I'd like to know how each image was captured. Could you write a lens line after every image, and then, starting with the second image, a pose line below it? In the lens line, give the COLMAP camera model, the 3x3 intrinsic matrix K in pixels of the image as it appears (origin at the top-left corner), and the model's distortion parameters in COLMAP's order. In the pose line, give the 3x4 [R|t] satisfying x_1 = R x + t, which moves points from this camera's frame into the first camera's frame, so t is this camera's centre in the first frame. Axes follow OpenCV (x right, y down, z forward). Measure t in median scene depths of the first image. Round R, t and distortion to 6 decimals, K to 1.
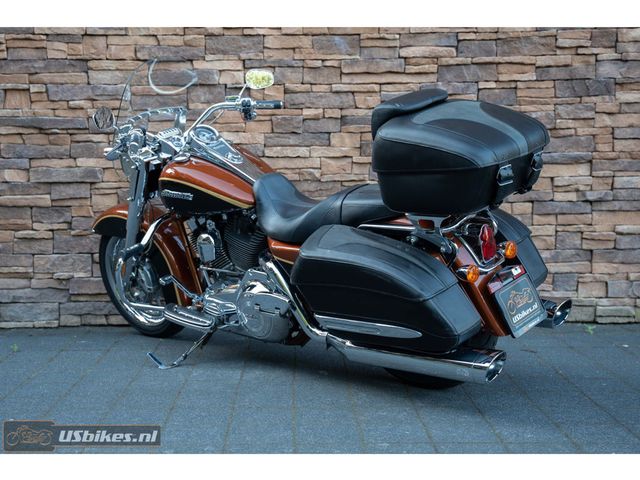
lens RADIAL K [[939.3, 0, 296.4], [0, 939.3, 227.8], [0, 0, 1]] dist [0.137067, -0.000839]
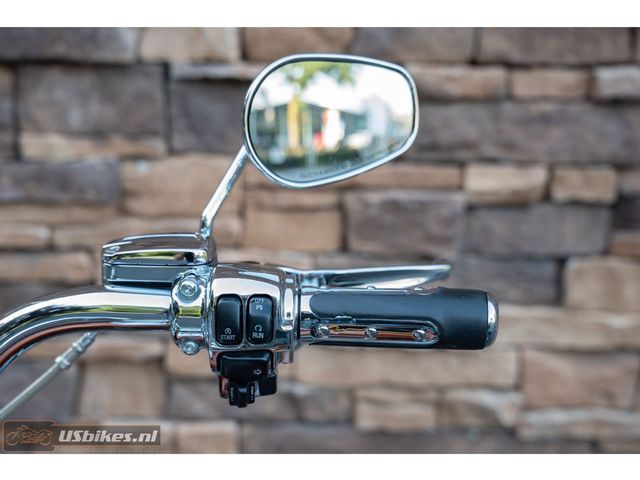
lens RADIAL K [[952.9, 0, 275.2], [0, 952.9, 305.4], [0, 0, 1]] dist [0.121927, 0.045643]
pose [[0.999530, 0.024389, -0.018591, -0.039527], [-0.020481, 0.982098, 0.187253, -0.136973], [0.022825, -0.186784, 0.982136, 0.735457]]
